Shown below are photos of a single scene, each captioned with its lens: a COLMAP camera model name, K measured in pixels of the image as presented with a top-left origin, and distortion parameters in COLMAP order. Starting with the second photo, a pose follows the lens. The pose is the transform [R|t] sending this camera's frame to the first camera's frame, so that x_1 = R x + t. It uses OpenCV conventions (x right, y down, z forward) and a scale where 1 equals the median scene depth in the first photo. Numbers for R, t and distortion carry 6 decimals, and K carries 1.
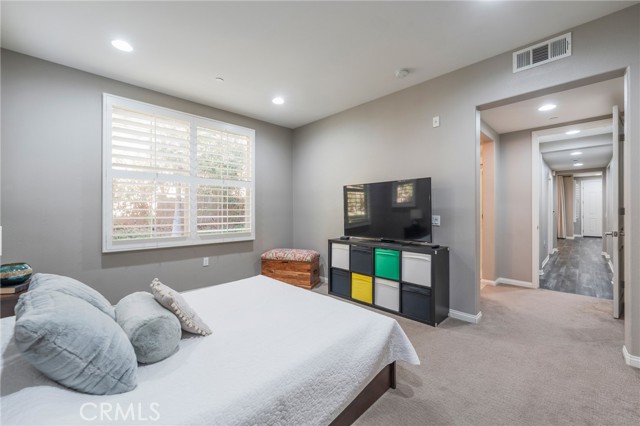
lens RADIAL K [[257.2, 0, 317.4], [0, 257.2, 210.9], [0, 0, 1]] dist [0.004140, -0.001296]
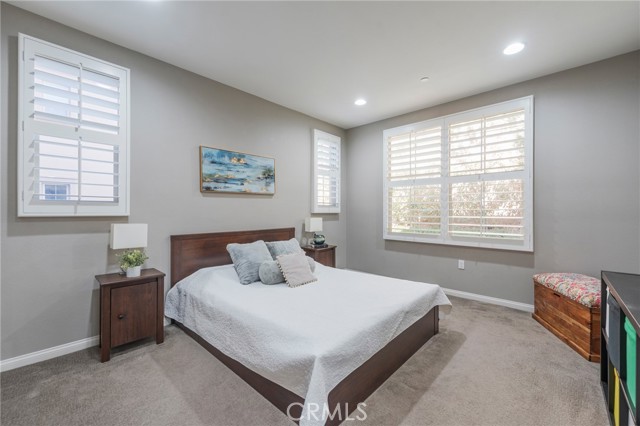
lens RADIAL K [[257.2, 0, 323.5], [0, 257.2, 212.5], [0, 0, 1]] dist [0.004140, -0.001296]
pose [[0.040529, 0.002839, -0.999174, 0.561326], [0.004355, 0.999986, 0.003018, 0.002565], [0.999169, -0.004474, 0.040516, 0.534135]]
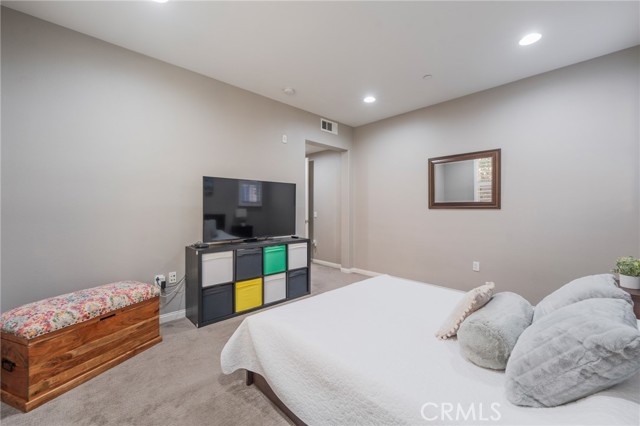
lens RADIAL K [[257.2, 0, 319.6], [0, 257.2, 211.6], [0, 0, 1]] dist [0.004140, -0.001296]
pose [[0.019836, -0.006300, 0.999783, -0.733722], [-0.003222, 0.999975, 0.006365, 0.000508], [-0.999798, -0.003348, 0.019815, 0.742506]]
